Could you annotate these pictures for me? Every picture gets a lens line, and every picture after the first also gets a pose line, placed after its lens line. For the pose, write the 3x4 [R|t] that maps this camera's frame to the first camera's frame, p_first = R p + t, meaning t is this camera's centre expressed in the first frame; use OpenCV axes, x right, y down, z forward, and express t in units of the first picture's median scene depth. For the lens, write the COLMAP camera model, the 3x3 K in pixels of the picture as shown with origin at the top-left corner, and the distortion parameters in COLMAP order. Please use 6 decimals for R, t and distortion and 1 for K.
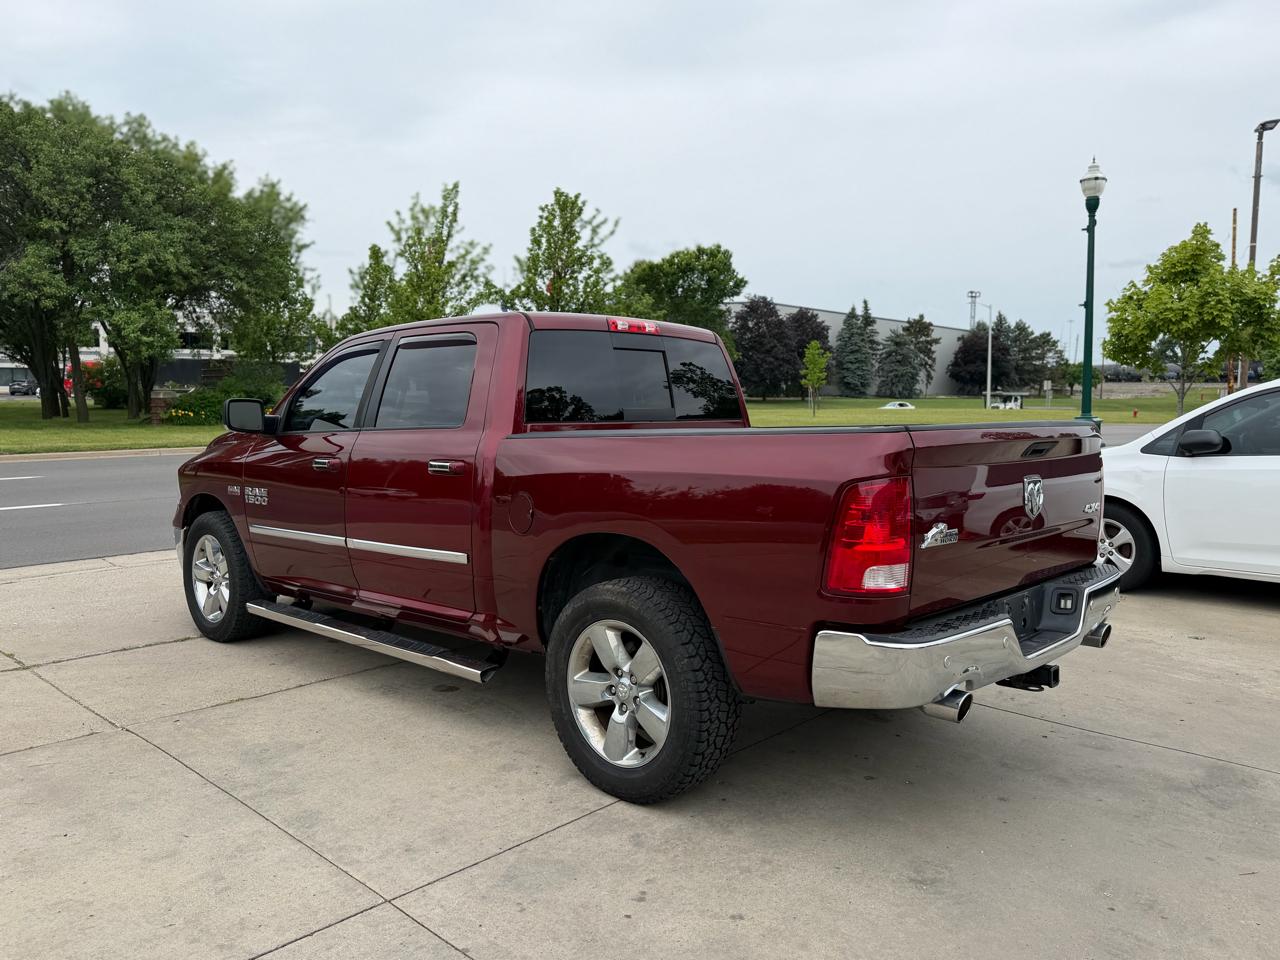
lens RADIAL K [[958.9, 0, 638.5], [0, 958.9, 492.9], [0, 0, 1]] dist [0.043478, -0.056359]
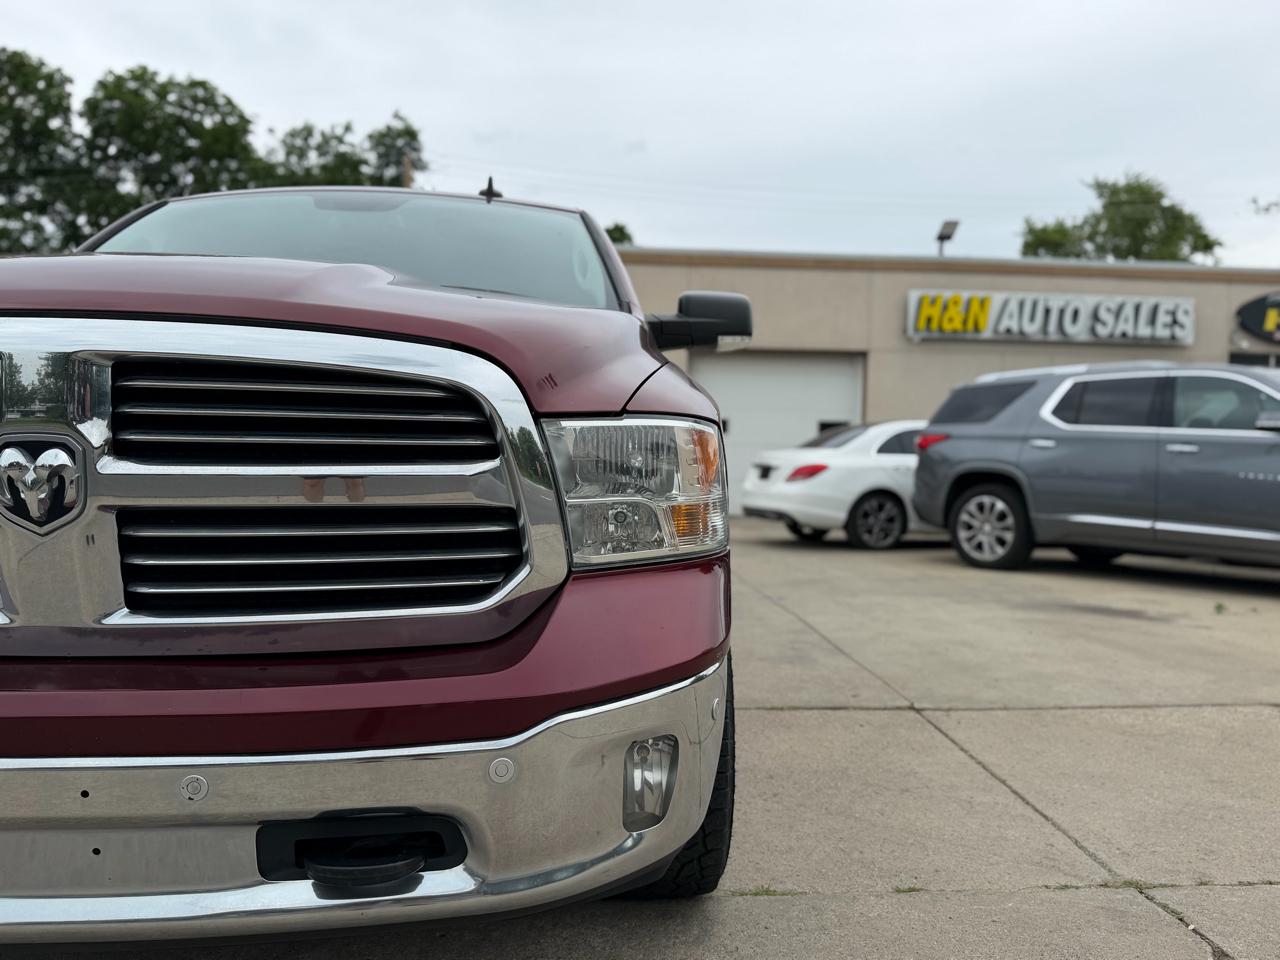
lens RADIAL K [[958.9, 0, 638.5], [0, 958.9, 492.9], [0, 0, 1]] dist [0.043478, -0.056359]
pose [[-0.728314, -0.037933, 0.684193, -0.108044], [0.053306, 0.992305, 0.111759, -0.005918], [-0.683167, 0.117867, -0.720688, 0.203345]]
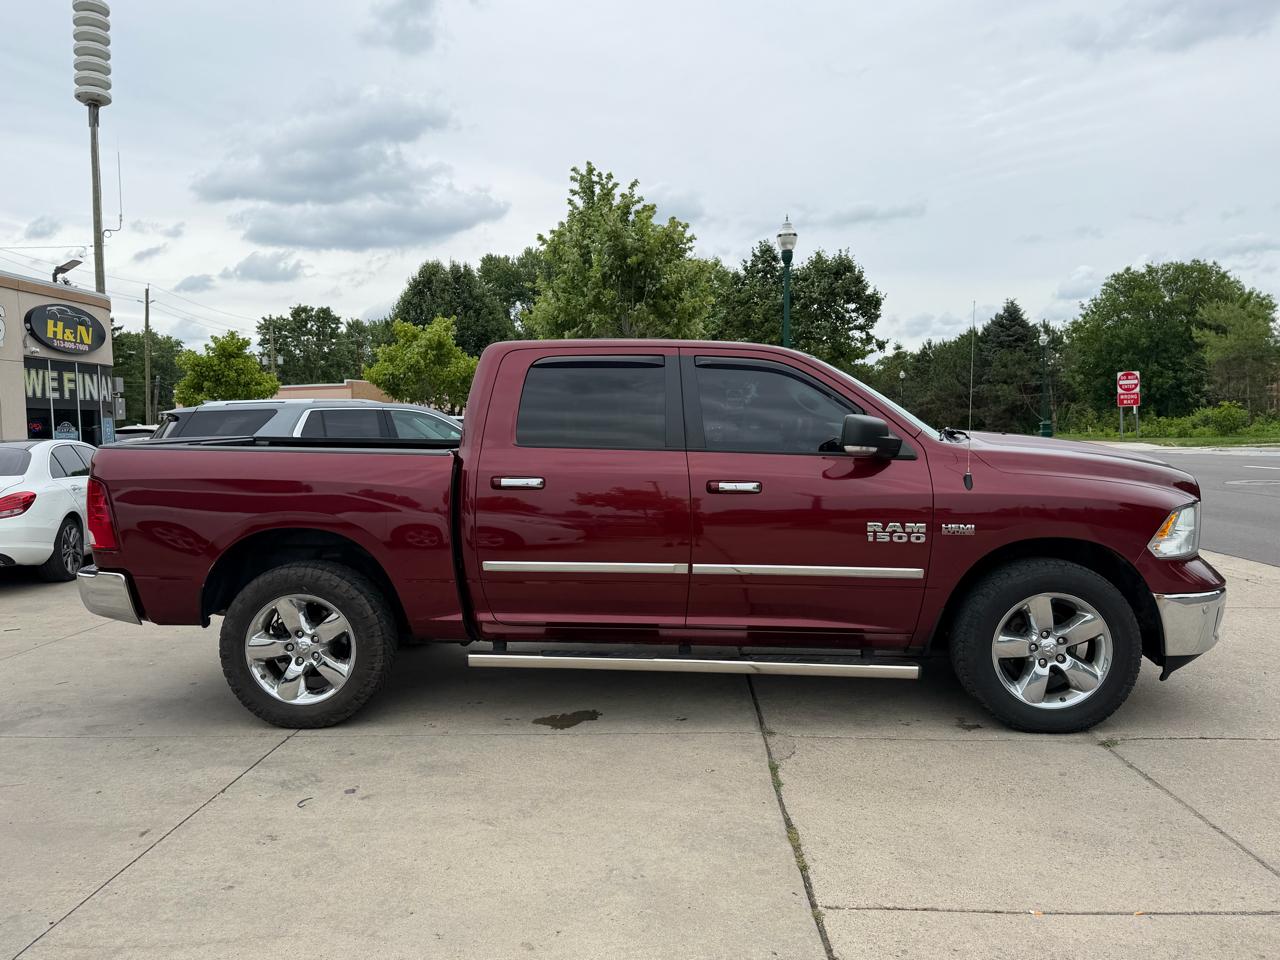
lens RADIAL K [[945.8, 0, 632.6], [0, 945.8, 515.3], [0, 0, 1]] dist [0.082694, -0.127387]
pose [[-0.759023, 0.074879, -0.646743, 0.078879], [-0.048969, 0.983985, 0.171394, -0.023377], [0.649219, 0.161762, -0.743201, 0.247560]]
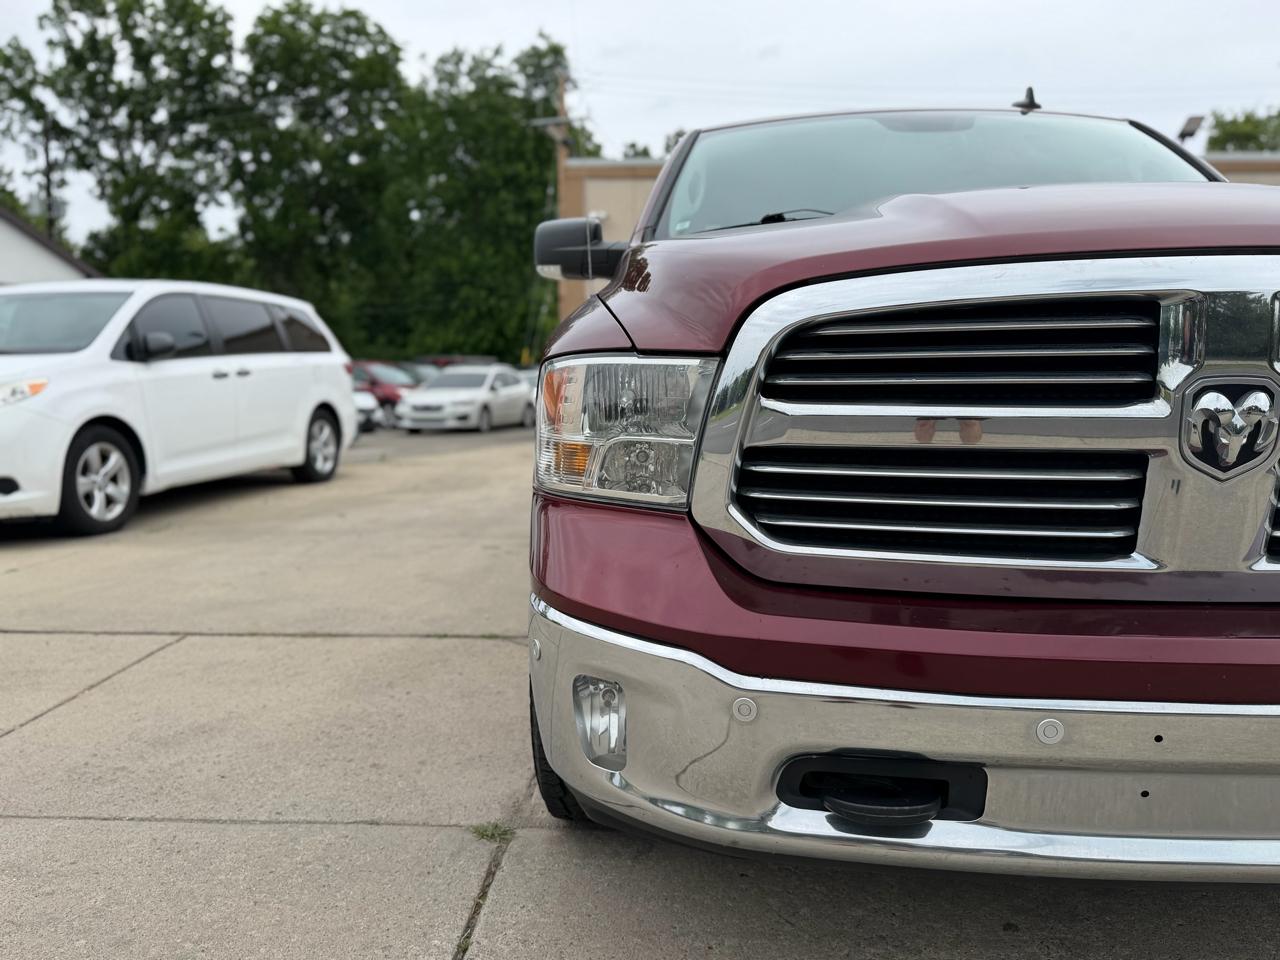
lens RADIAL K [[962.5, 0, 648.9], [0, 962.5, 482.9], [0, 0, 1]] dist [0.041711, -0.055518]
pose [[-0.643957, -0.082818, 0.760566, -0.083066], [0.078305, 0.981768, 0.173203, -0.008992], [-0.761044, 0.171091, -0.625731, 0.228979]]
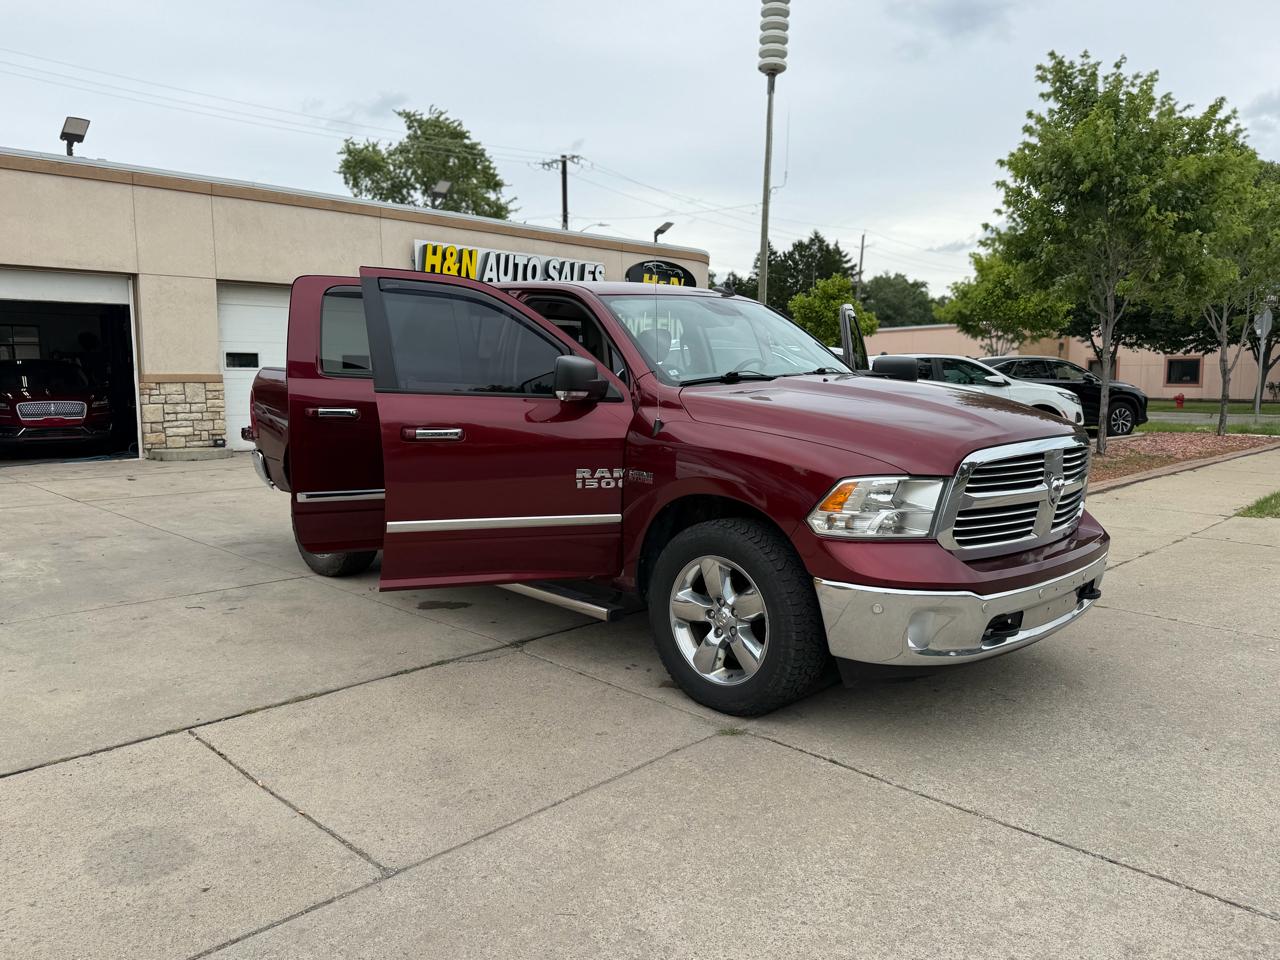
lens RADIAL K [[945.8, 0, 632.6], [0, 945.8, 515.3], [0, 0, 1]] dist [0.082694, -0.127387]
pose [[-0.999364, -0.006992, 0.034978, -0.028930], [0.002077, 0.967530, 0.252747, -0.027210], [-0.035609, 0.252659, -0.966900, 0.295018]]
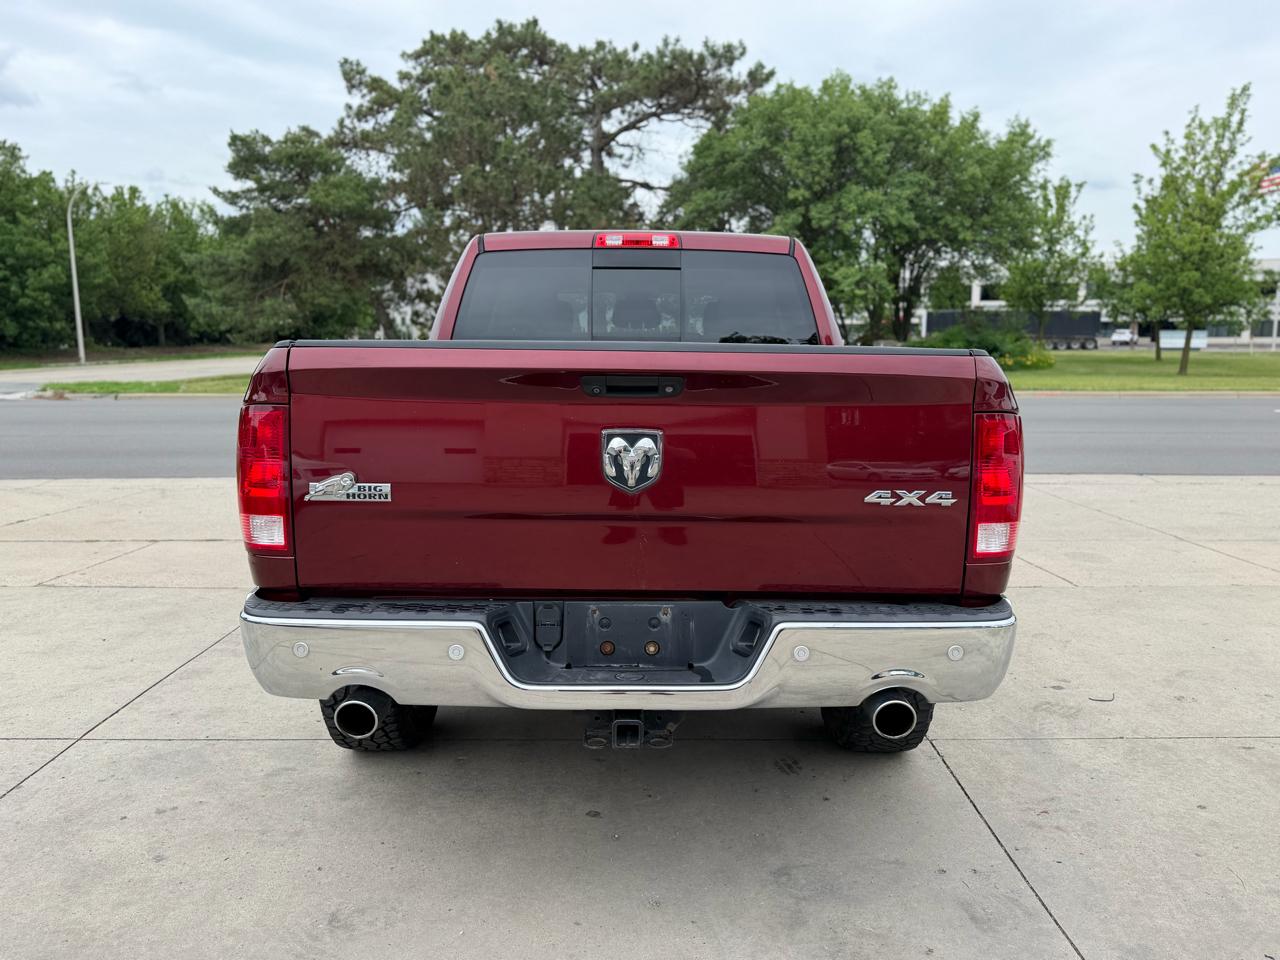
lens RADIAL K [[958.9, 0, 638.5], [0, 958.9, 492.9], [0, 0, 1]] dist [0.043478, -0.056359]
pose [[0.691181, 0.107207, -0.714686, 0.080018], [-0.072072, 0.994231, 0.079439, -0.002212], [0.719079, -0.003398, 0.694920, 0.050566]]
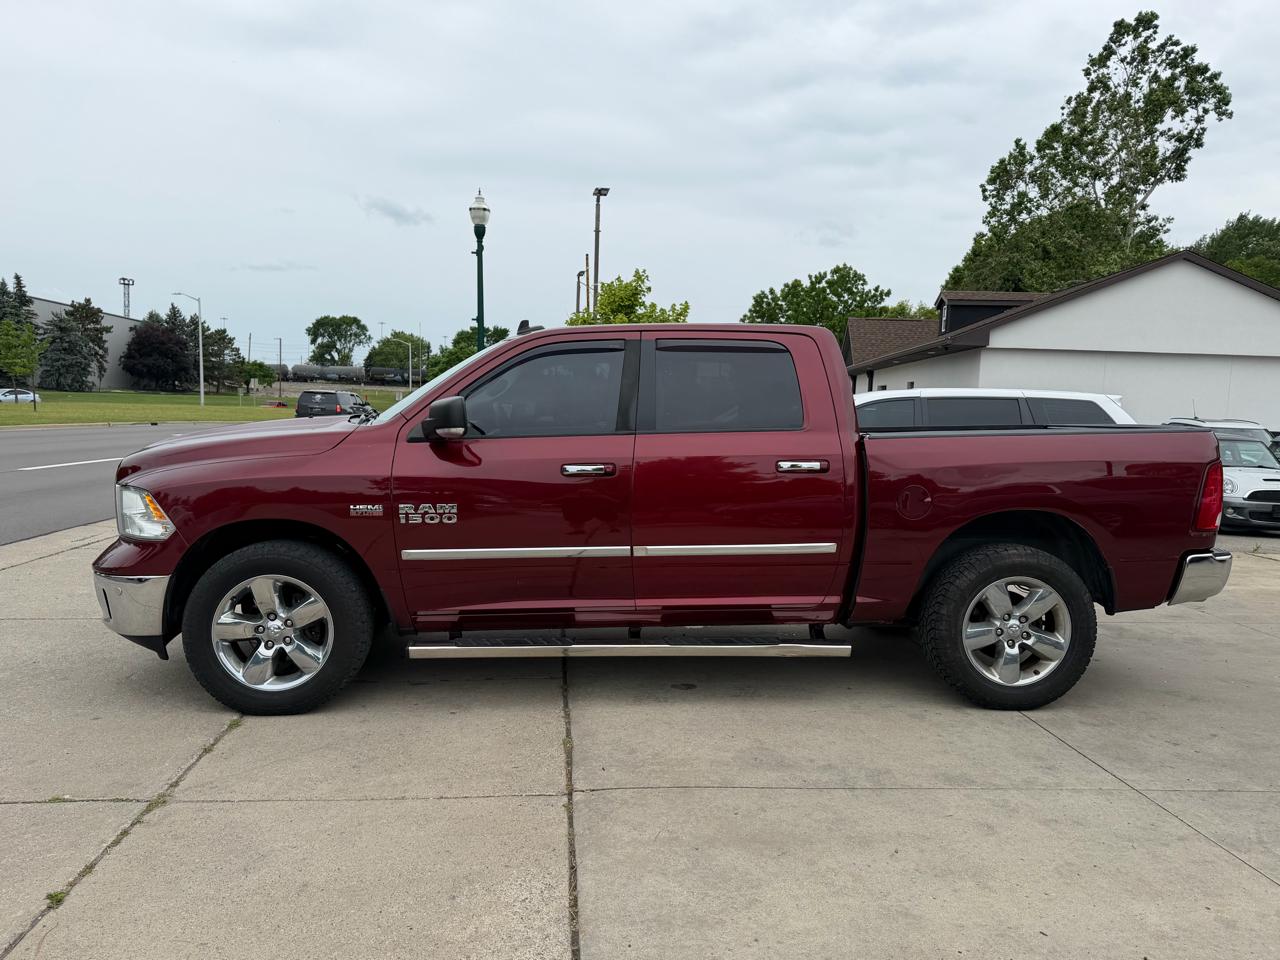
lens RADIAL K [[962.5, 0, 648.9], [0, 962.5, 482.9], [0, 0, 1]] dist [0.041711, -0.055518]
pose [[0.667744, -0.043790, 0.743102, -0.127146], [0.049426, 0.998673, 0.014437, -0.003659], [-0.742748, 0.027088, 0.669023, 0.045342]]
